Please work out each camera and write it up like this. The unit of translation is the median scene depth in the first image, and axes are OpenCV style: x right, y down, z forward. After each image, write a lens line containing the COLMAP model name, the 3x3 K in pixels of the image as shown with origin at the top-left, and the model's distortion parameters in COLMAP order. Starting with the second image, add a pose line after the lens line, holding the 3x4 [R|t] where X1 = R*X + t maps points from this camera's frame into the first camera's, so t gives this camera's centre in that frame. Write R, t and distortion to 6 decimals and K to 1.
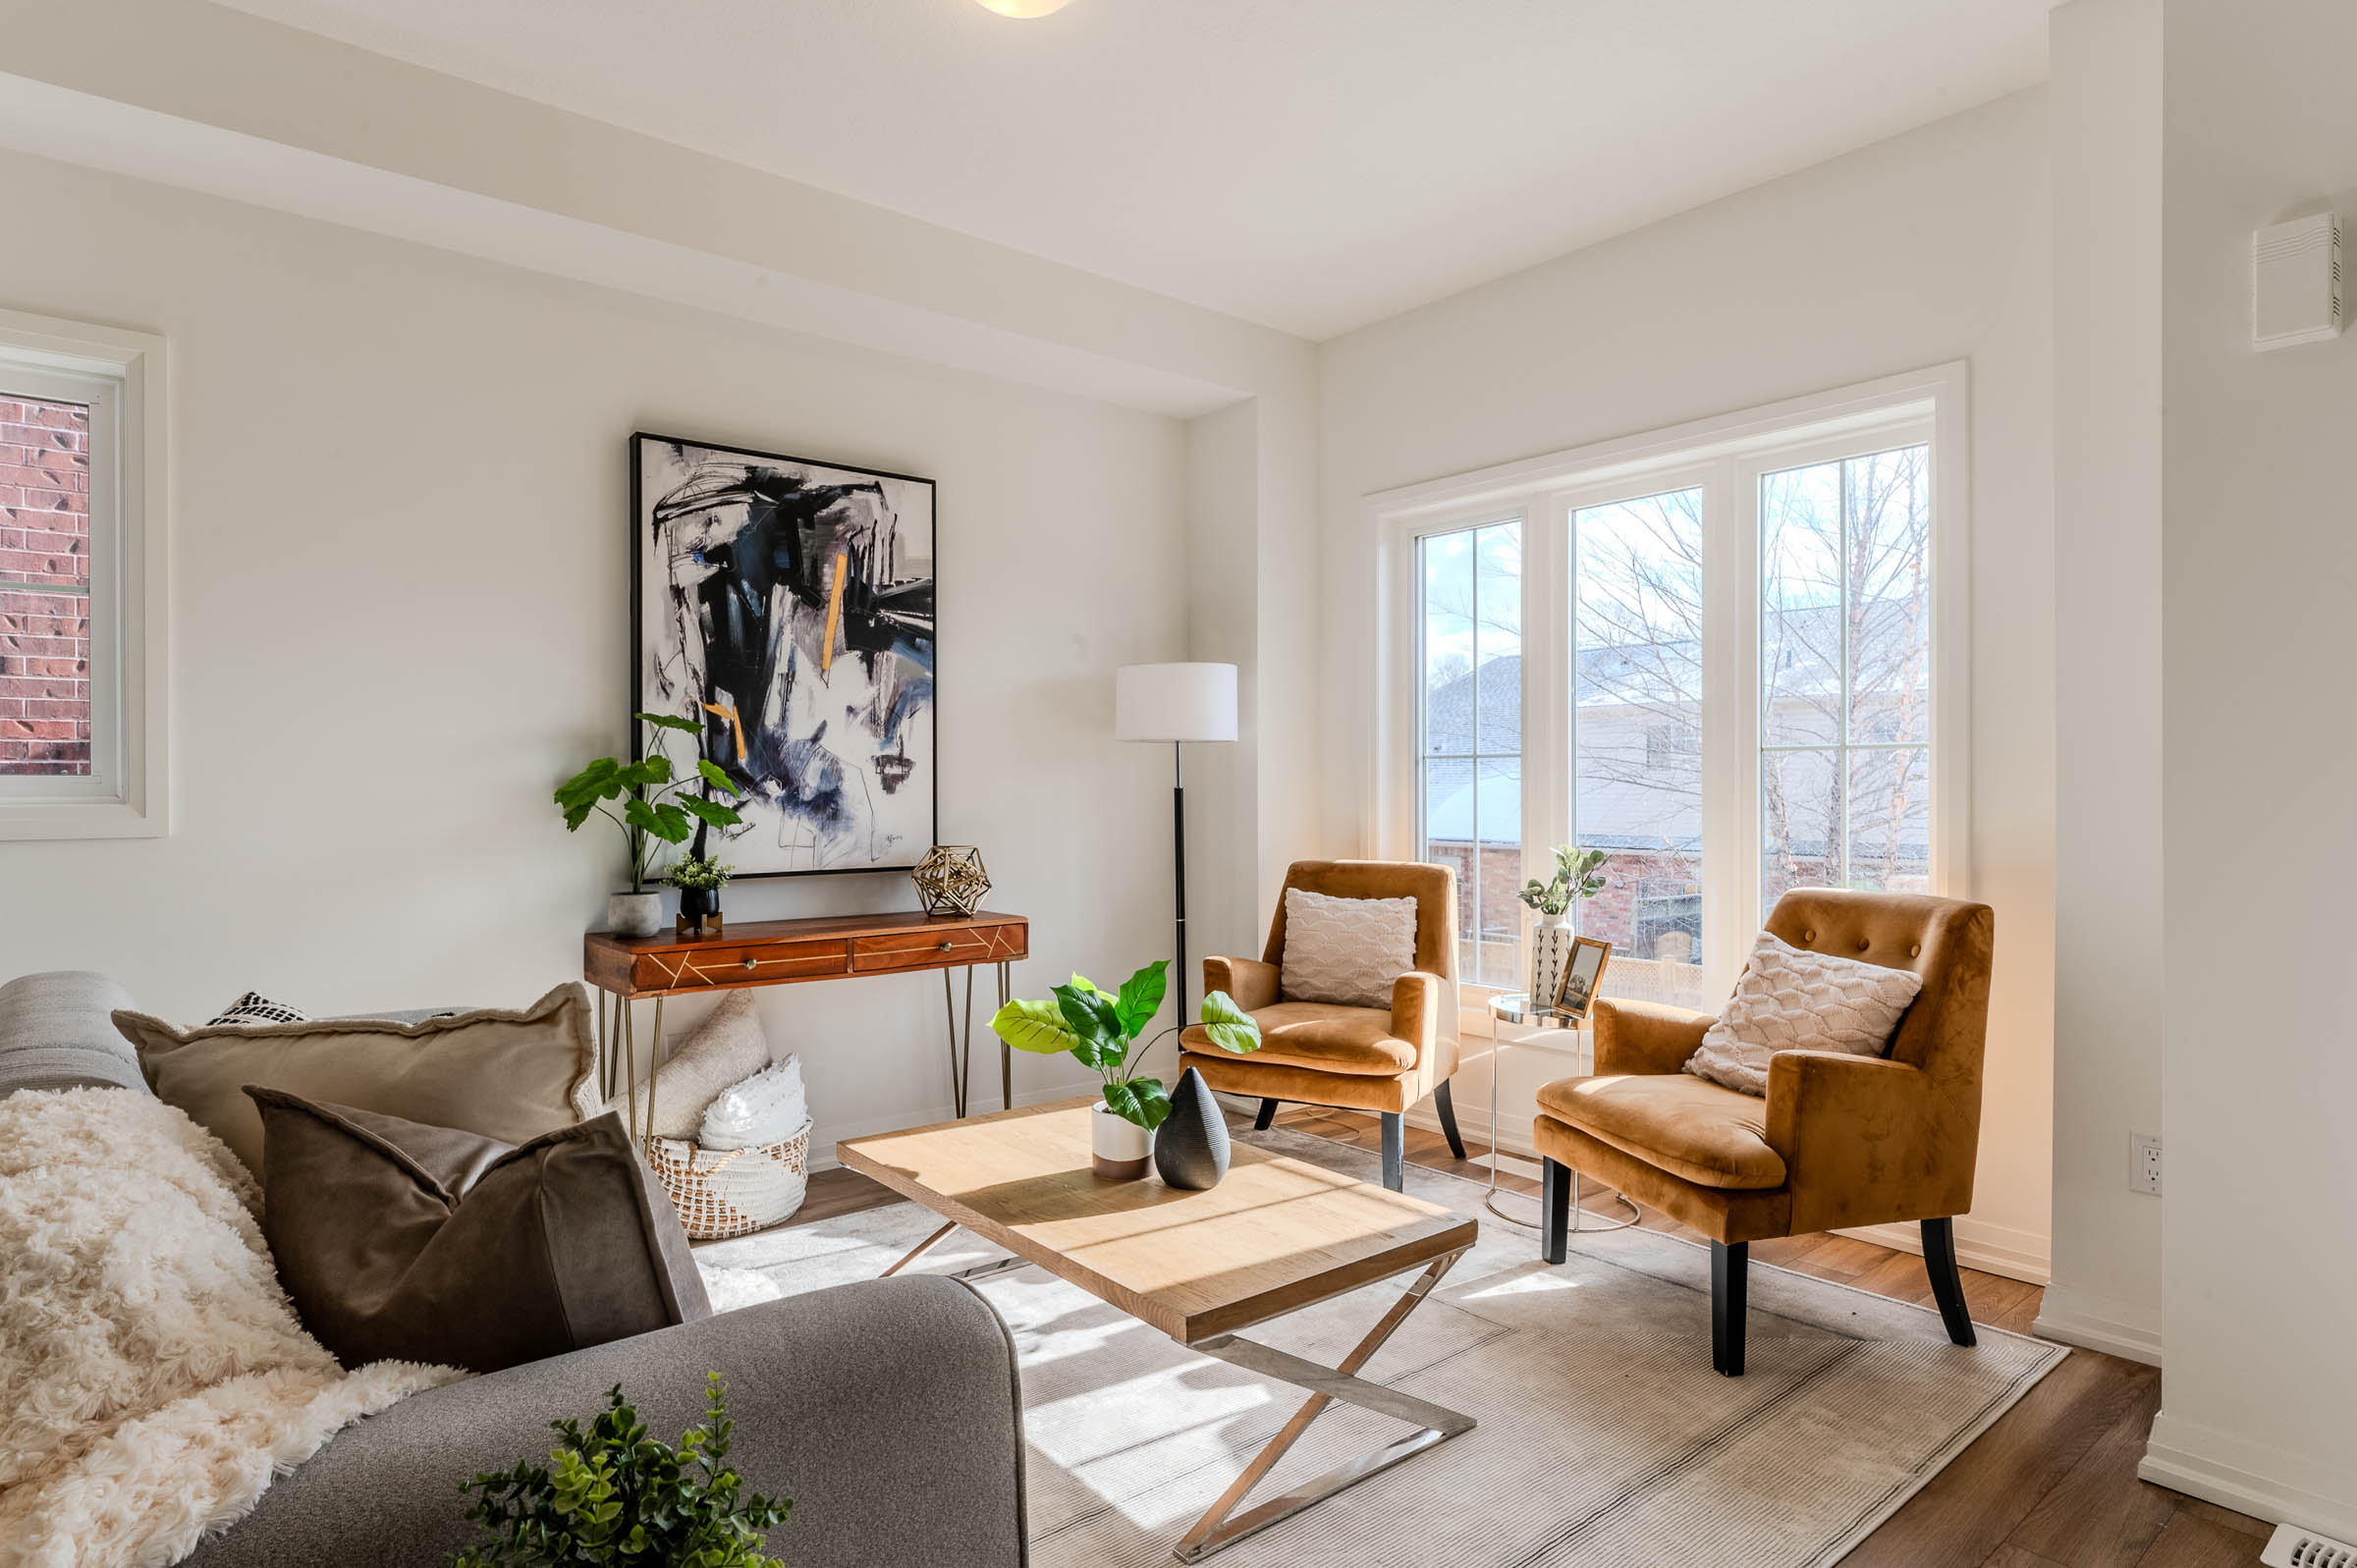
lens RADIAL K [[1296.4, 0, 1178.5], [0, 1296.4, 784.0], [0, 0, 1]] dist [-0.000684, -0.000022]
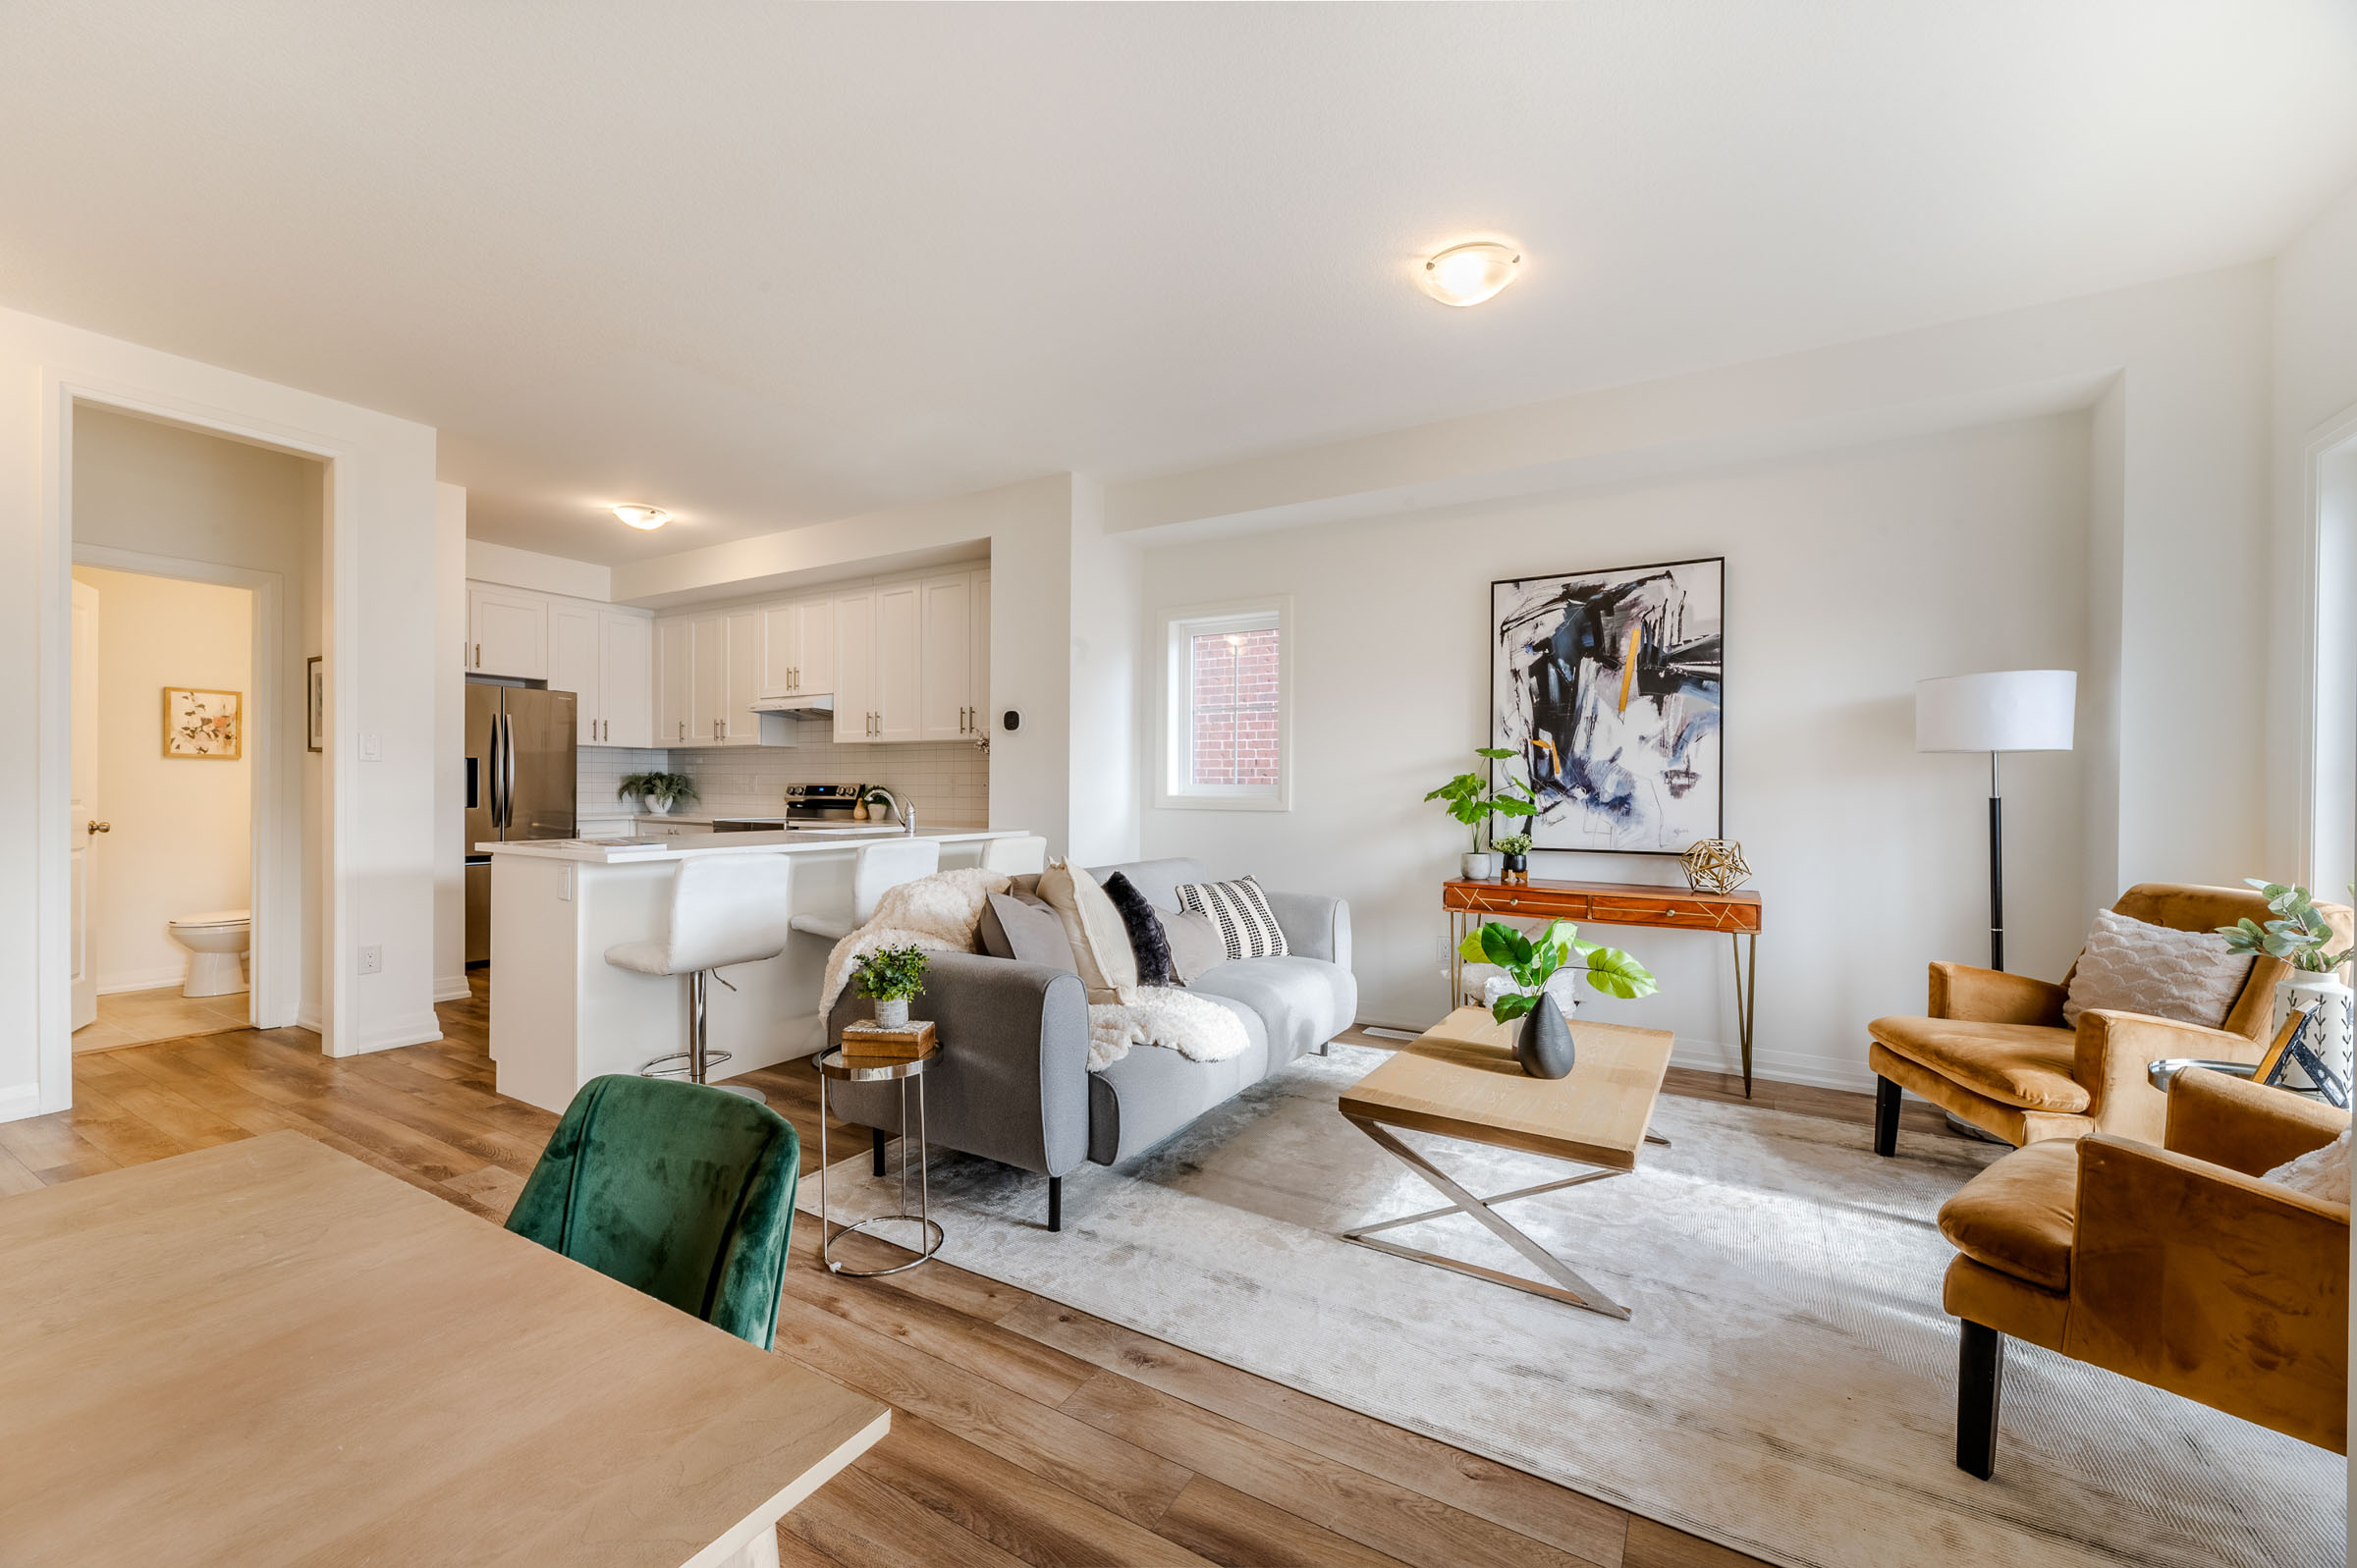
lens RADIAL K [[953.2, 0, 1178.5], [0, 953.2, 784.0], [0, 0, 1]] dist [0.011940, 0.000090]
pose [[0.344049, -0.000503, -0.938952, 0.555563], [-0.006503, 0.999975, -0.002919, -0.001295], [0.938929, 0.007110, 0.344037, 0.172430]]
